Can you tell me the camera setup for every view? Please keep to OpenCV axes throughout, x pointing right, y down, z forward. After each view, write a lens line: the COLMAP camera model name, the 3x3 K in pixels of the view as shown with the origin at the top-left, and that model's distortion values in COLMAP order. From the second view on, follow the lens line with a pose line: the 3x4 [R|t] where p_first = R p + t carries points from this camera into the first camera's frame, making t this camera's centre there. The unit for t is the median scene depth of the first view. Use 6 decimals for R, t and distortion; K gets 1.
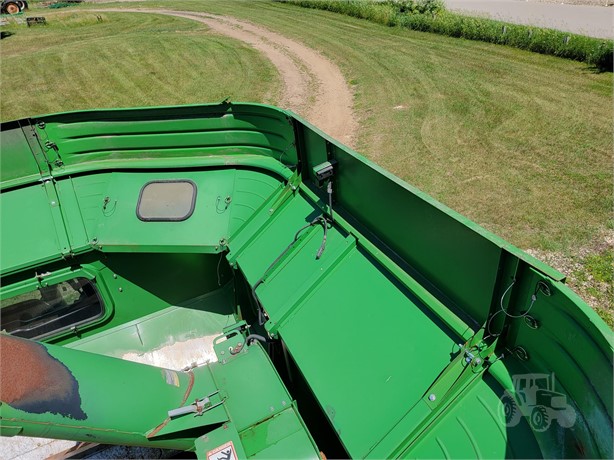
lens RADIAL K [[419.5, 0, 307.0], [0, 419.5, 230.0], [0, 0, 1]] dist [0.065094, -0.062698]
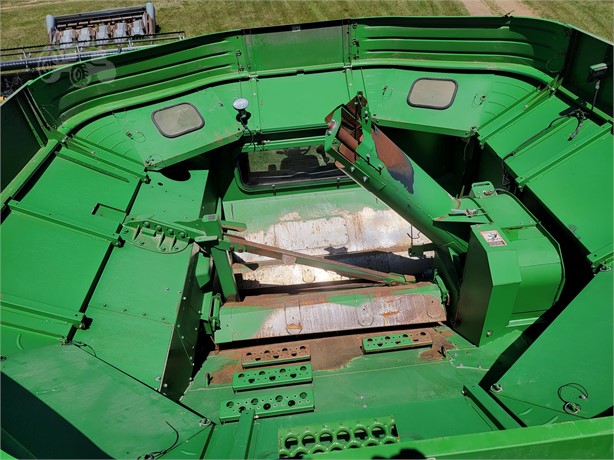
lens RADIAL K [[423.4, 0, 307.0], [0, 423.4, 230.0], [0, 0, 1]] dist [0.052003, -0.004865]
pose [[0.933173, 0.228097, -0.277776, -0.237855], [-0.199768, 0.971613, 0.126733, 0.264186], [0.298798, -0.062773, 0.952250, -0.430542]]
